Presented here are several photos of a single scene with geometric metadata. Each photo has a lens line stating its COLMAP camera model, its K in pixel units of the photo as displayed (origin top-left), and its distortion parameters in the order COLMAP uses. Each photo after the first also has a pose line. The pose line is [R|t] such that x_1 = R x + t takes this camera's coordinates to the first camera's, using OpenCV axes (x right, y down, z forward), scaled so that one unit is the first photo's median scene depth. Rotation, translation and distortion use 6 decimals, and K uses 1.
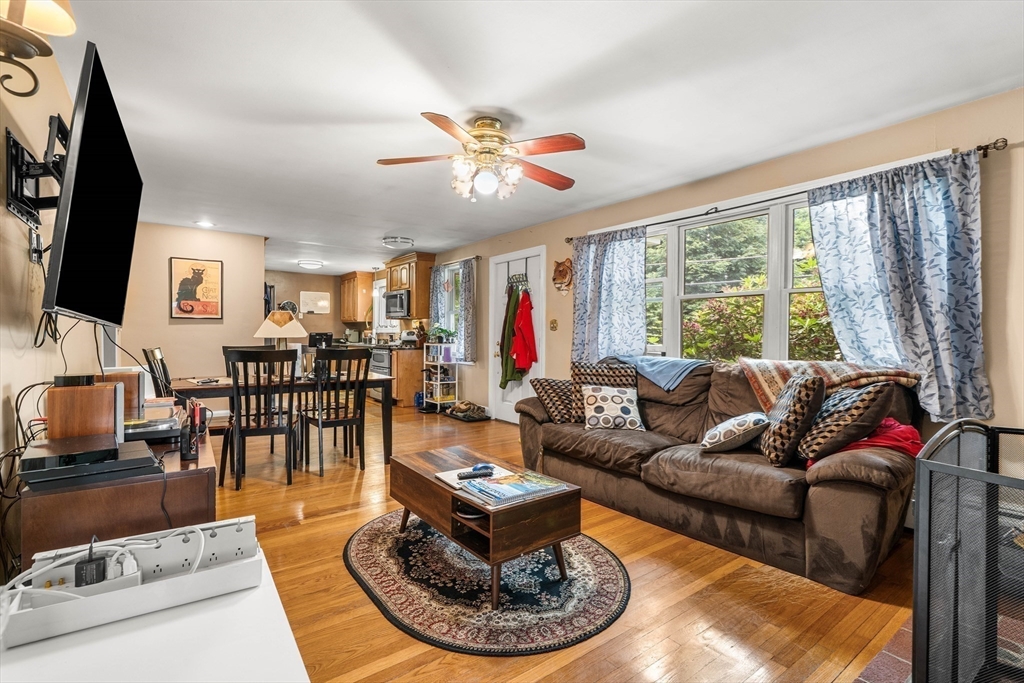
lens RADIAL K [[467.6, 0, 514.6], [0, 467.6, 342.5], [0, 0, 1]] dist [-0.002280, 0.000648]
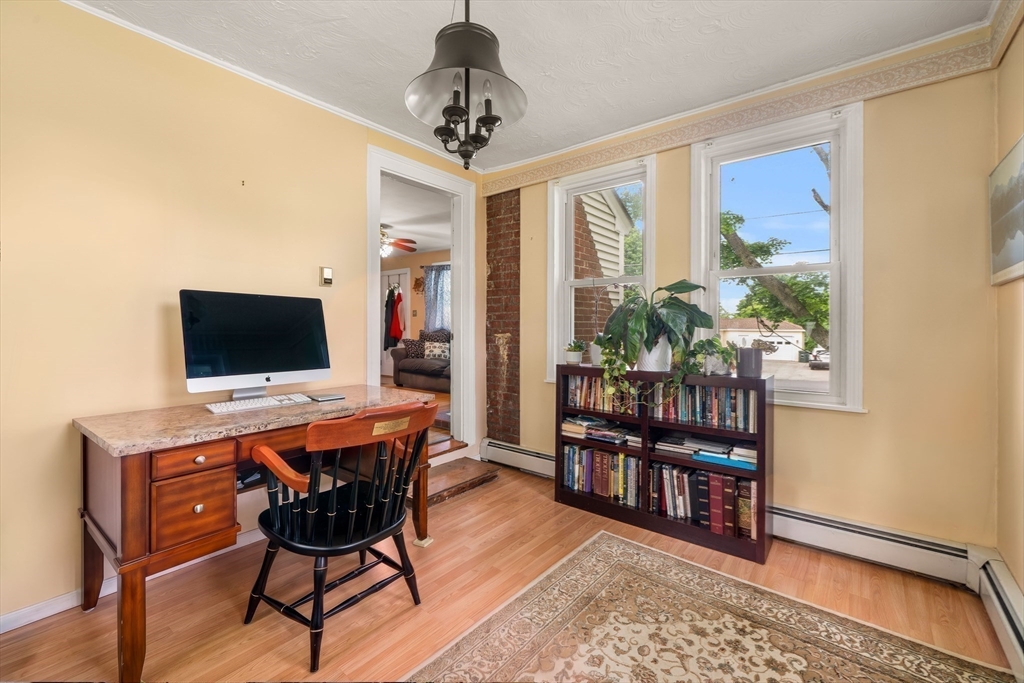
lens RADIAL K [[440.6, 0, 511.5], [0, 440.6, 334.4], [0, 0, 1]] dist [0.001053, -0.000024]
pose [[0.968347, -0.019264, 0.248863, 0.031478], [0.016908, 0.999790, 0.011601, 0.045624], [-0.249034, -0.007026, 0.968469, -1.111387]]
